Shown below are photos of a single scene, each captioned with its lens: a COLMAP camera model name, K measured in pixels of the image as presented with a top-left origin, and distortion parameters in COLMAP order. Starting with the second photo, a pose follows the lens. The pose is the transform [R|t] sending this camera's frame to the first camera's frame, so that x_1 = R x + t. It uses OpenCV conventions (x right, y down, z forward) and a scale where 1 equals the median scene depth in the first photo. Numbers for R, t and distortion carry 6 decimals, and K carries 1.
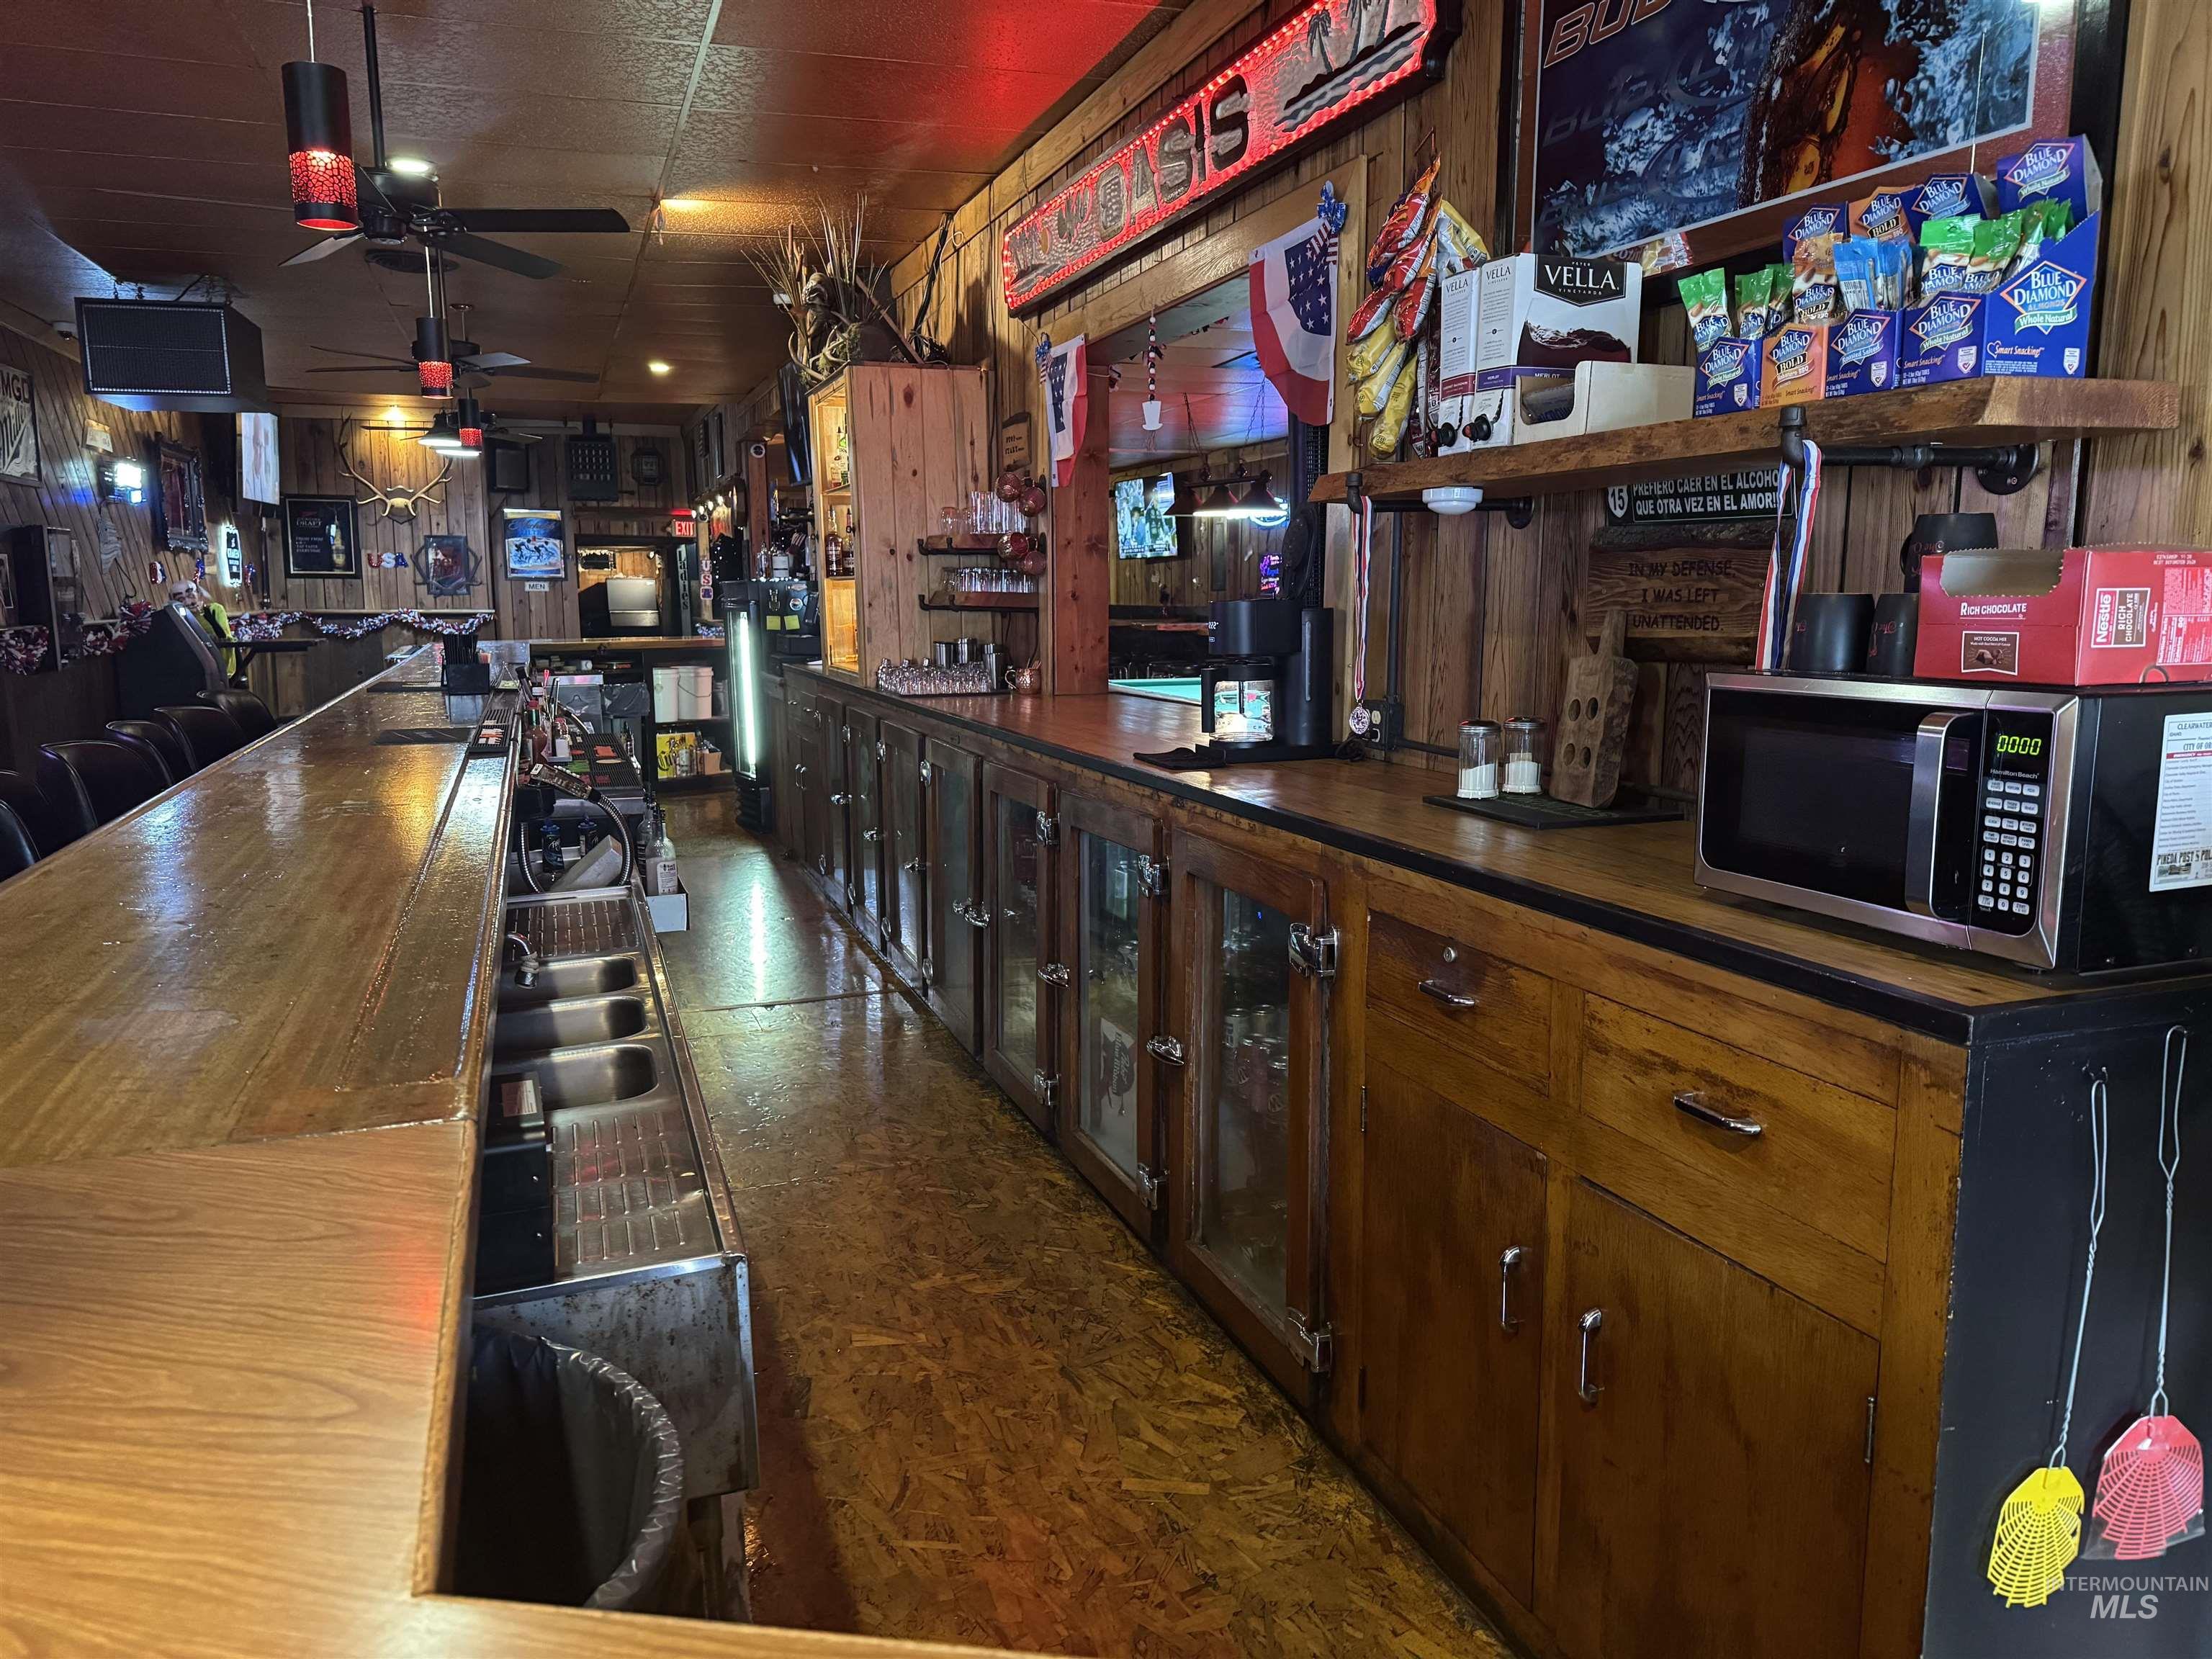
lens RADIAL K [[1562.7, 0, 1110.8], [0, 1562.7, 863.6], [0, 0, 1]] dist [0.045870, -0.047286]
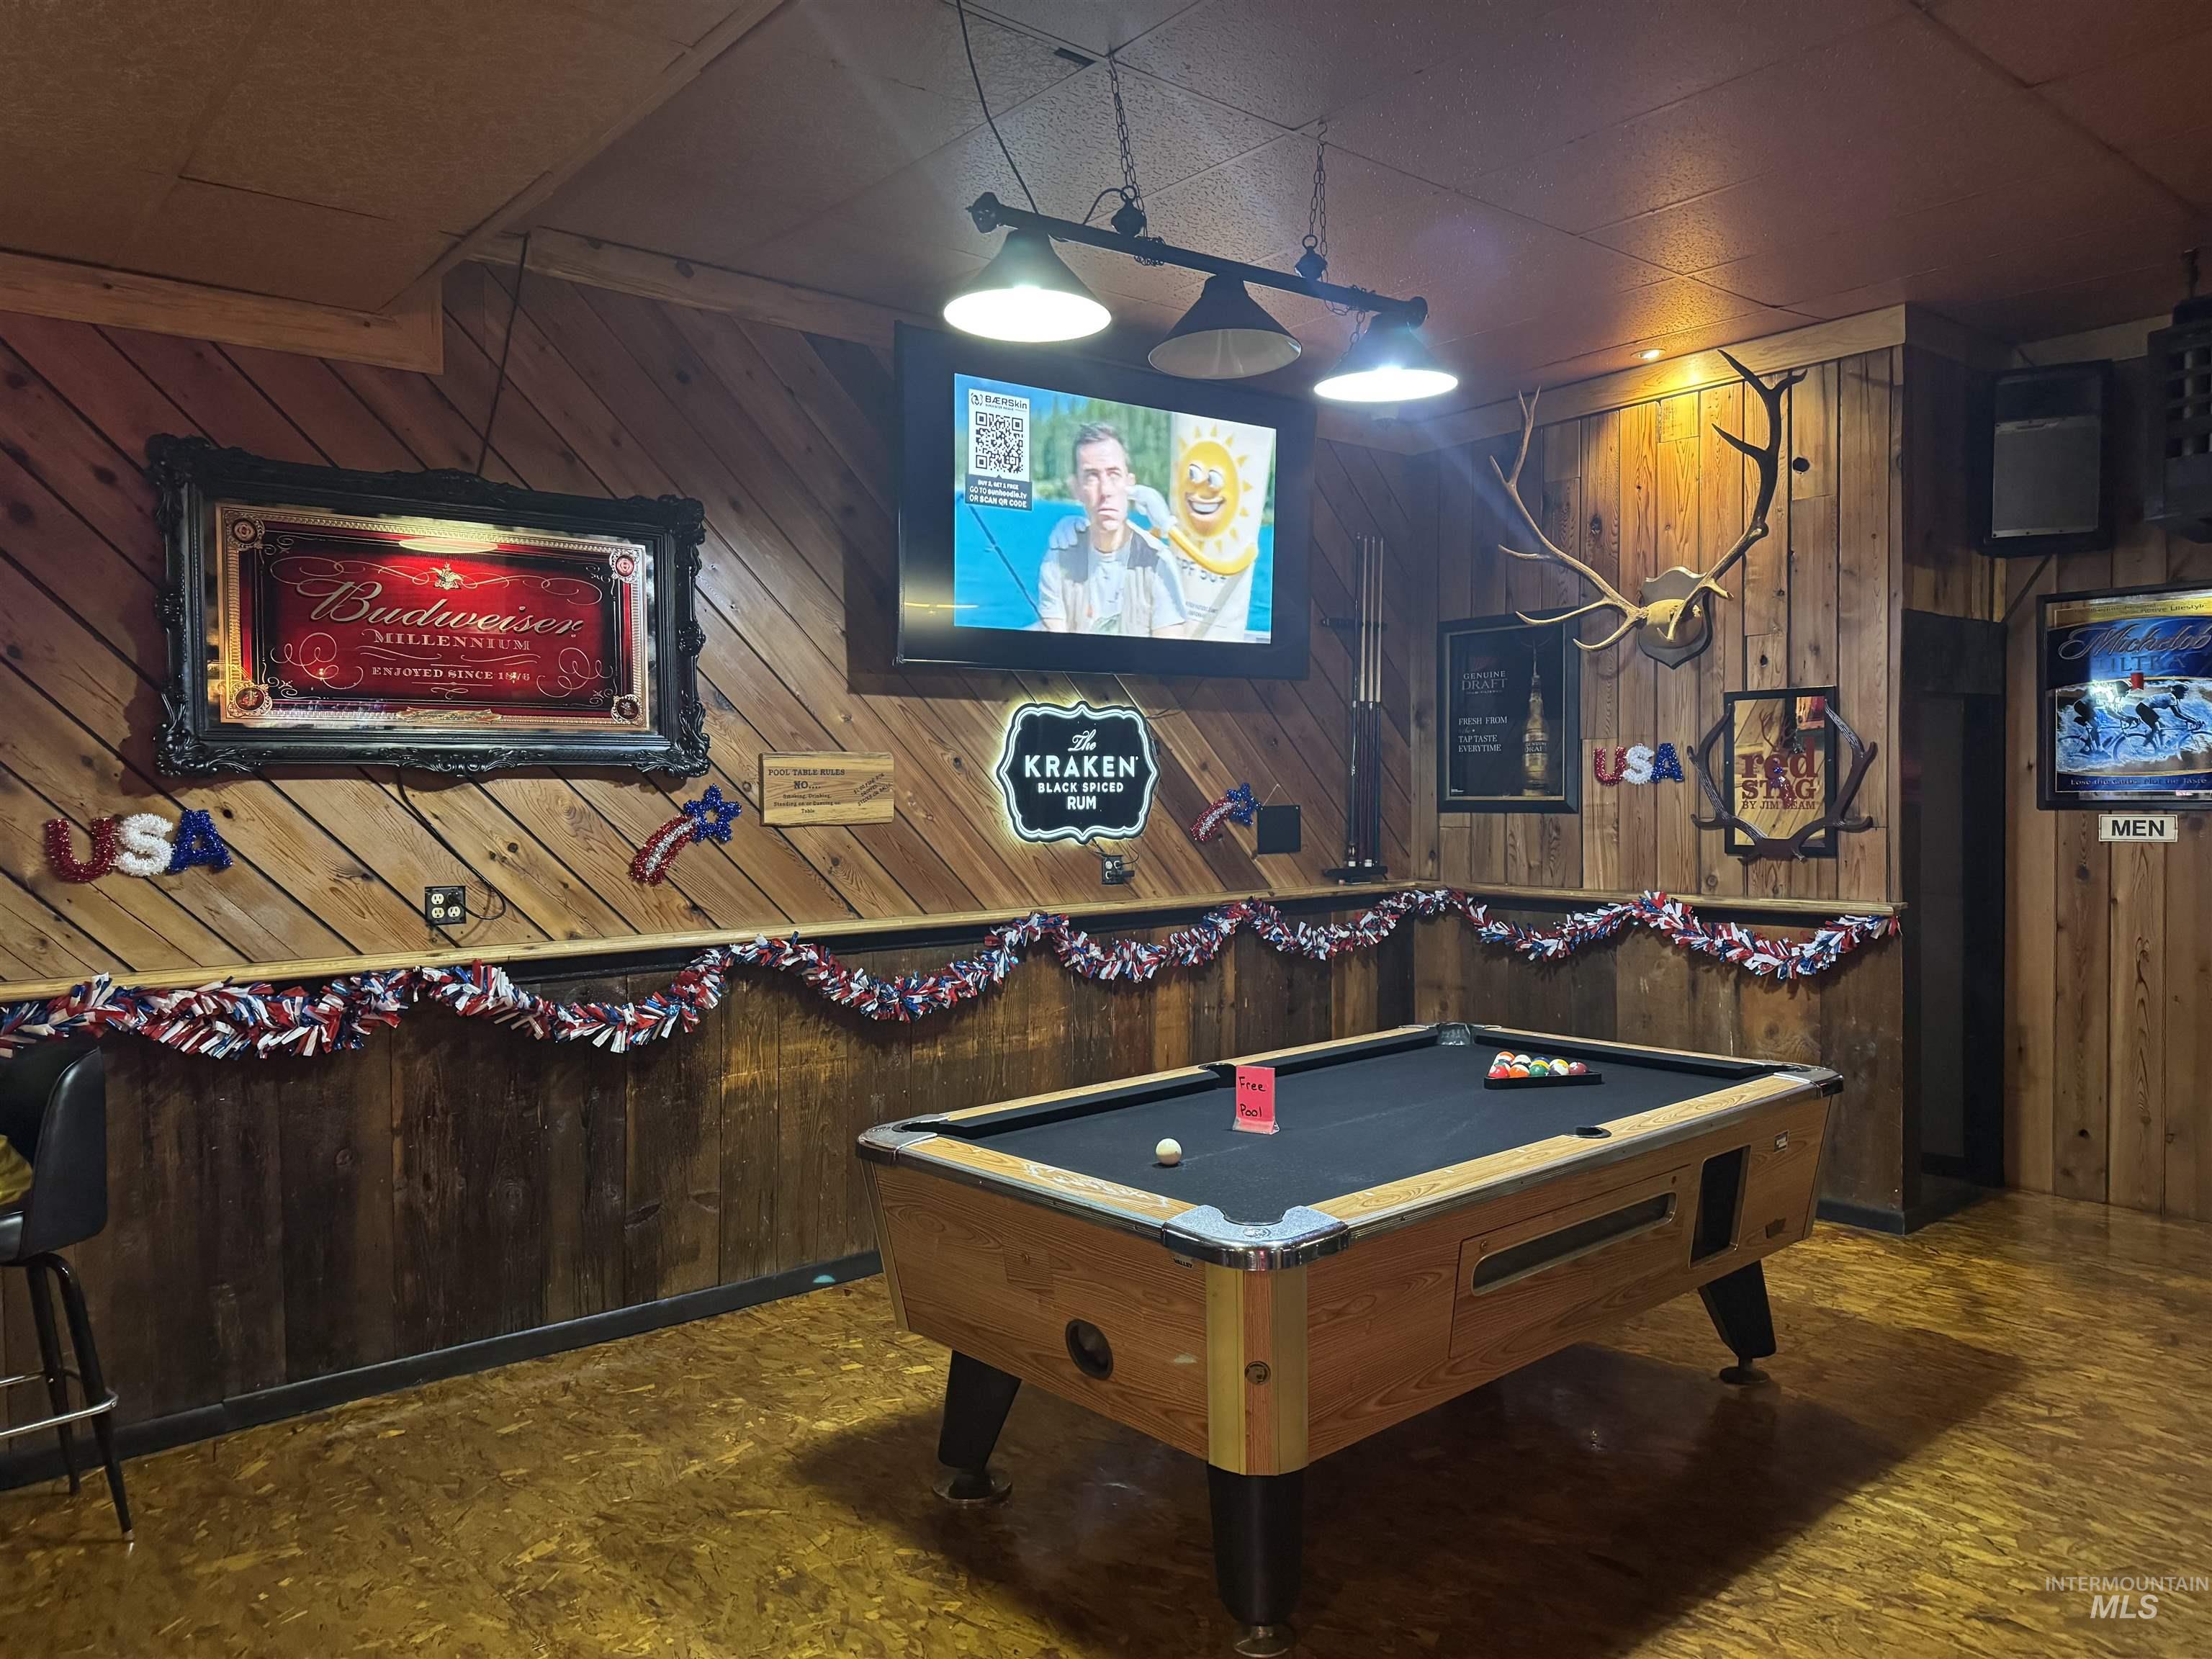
lens RADIAL K [[1546.3, 0, 1106.0], [0, 1546.3, 829.5], [0, 0, 1]] dist [0.129510, -0.203475]
pose [[0.350257, 0.022830, -0.936375, -0.239050], [-0.143960, 0.989137, -0.029733, -0.236984], [0.925524, 0.145215, 0.349739, 1.208178]]
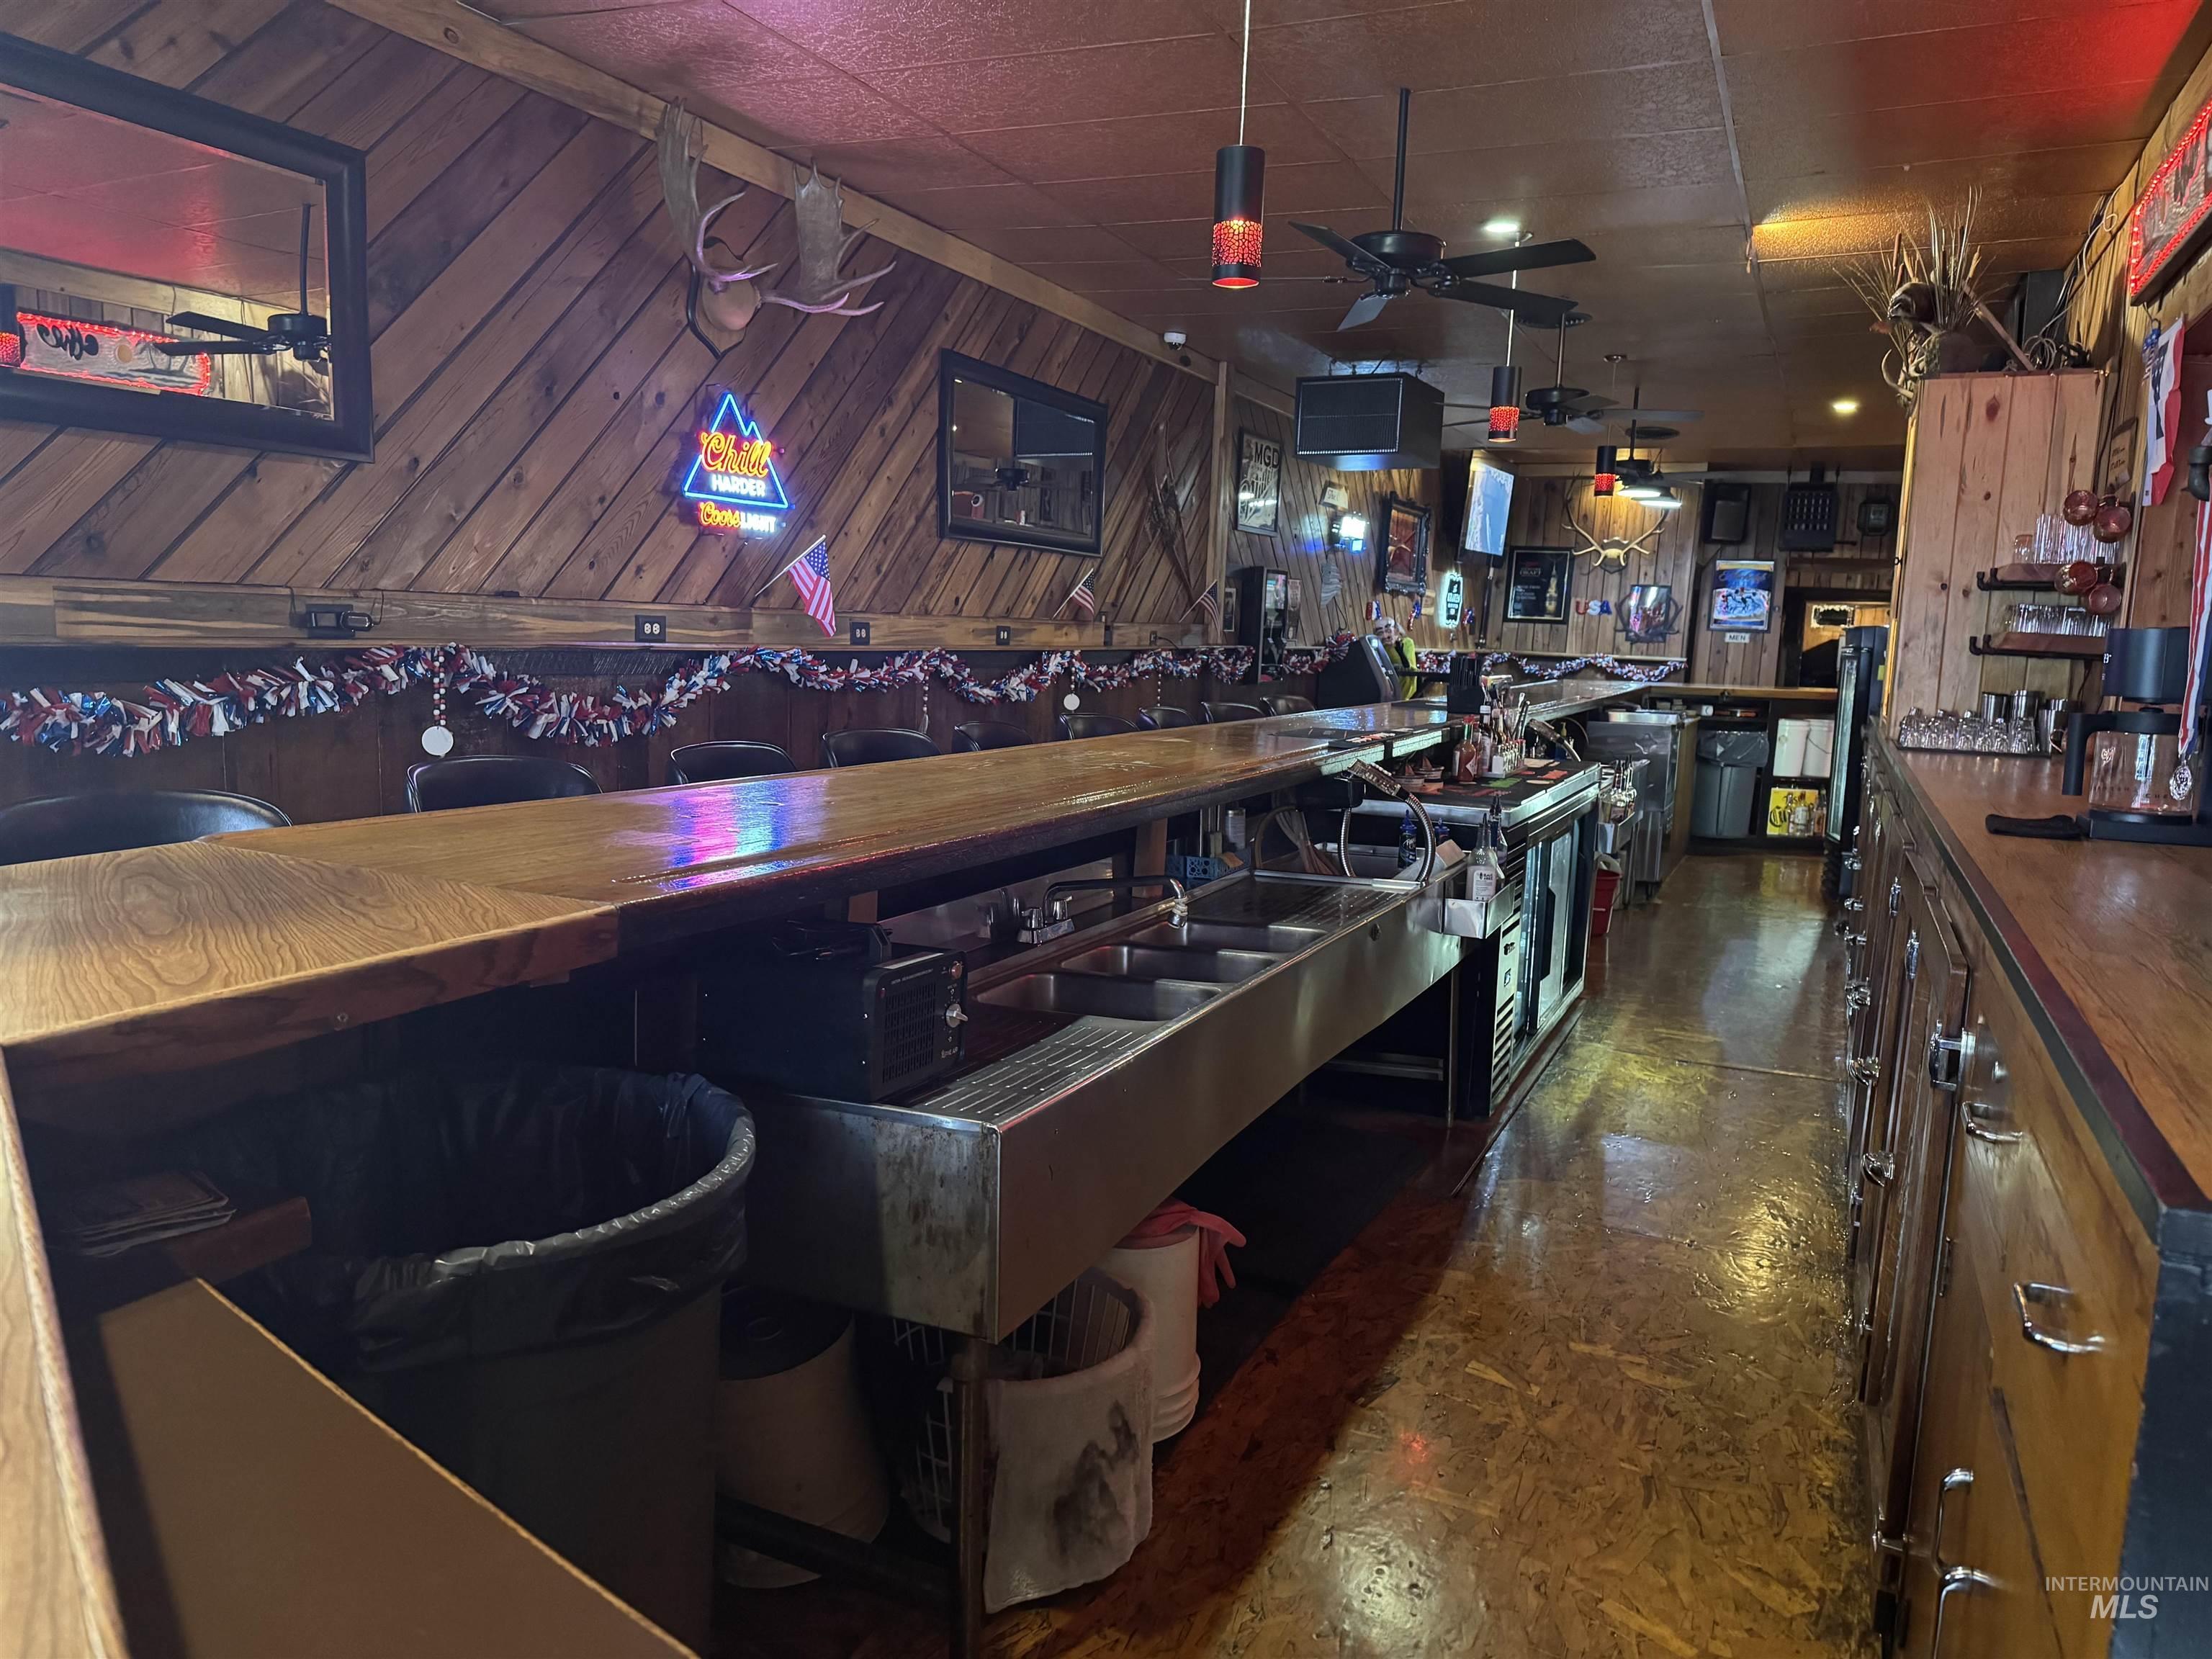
lens RADIAL K [[1556.5, 0, 1010.7], [0, 1556.5, 838.2], [0, 0, 1]] dist [-0.022695, -0.001086]
pose [[0.684679, 0.127133, -0.717672, 0.063164], [-0.161384, 0.986672, 0.020820, 0.002002], [0.710753, 0.101566, 0.696070, 0.023445]]
